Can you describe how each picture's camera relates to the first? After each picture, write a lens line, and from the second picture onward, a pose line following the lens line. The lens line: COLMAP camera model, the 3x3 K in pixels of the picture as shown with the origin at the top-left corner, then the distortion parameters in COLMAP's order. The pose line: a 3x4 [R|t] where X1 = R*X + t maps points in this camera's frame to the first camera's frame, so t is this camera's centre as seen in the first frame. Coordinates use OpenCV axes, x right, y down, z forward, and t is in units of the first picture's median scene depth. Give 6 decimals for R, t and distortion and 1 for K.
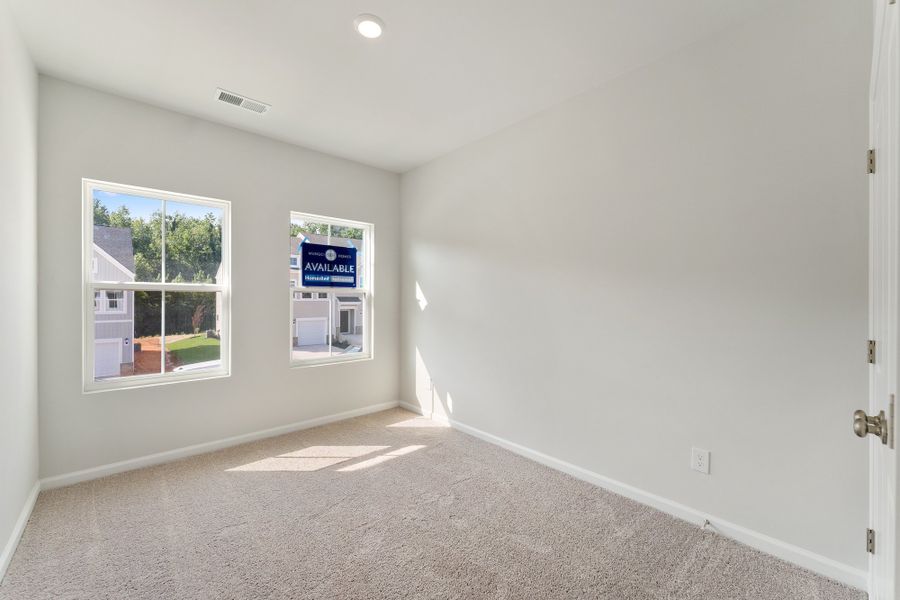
lens RADIAL K [[360.2, 0, 448.5], [0, 360.2, 299.9], [0, 0, 1]] dist [0.002607, -0.000001]
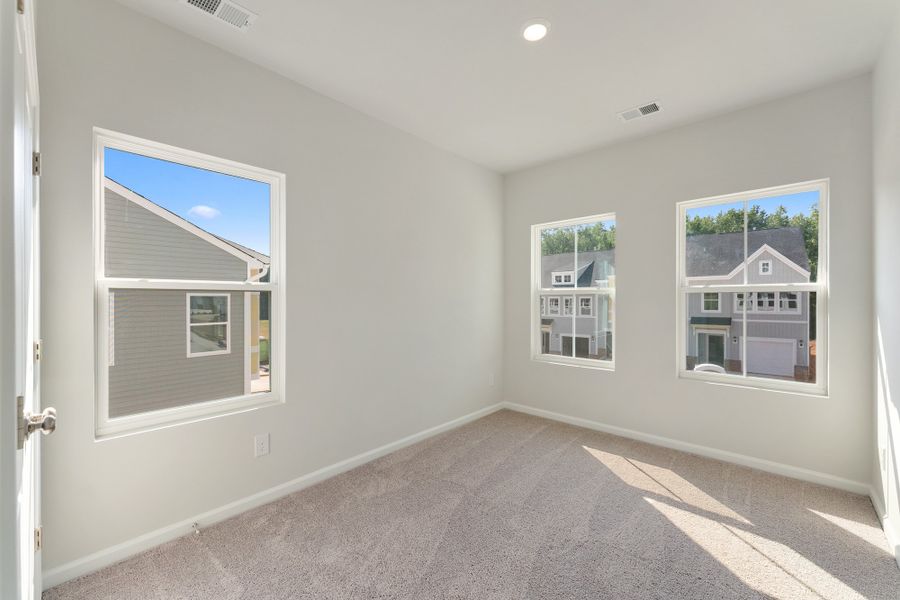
lens RADIAL K [[360.2, 0, 448.5], [0, 360.2, 299.9], [0, 0, 1]] dist [0.002607, -0.000001]
pose [[0.092946, -0.000439, -0.995671, 0.390927], [-0.001199, 0.999999, -0.000553, -0.006263], [0.995670, 0.001245, 0.092946, 0.332280]]
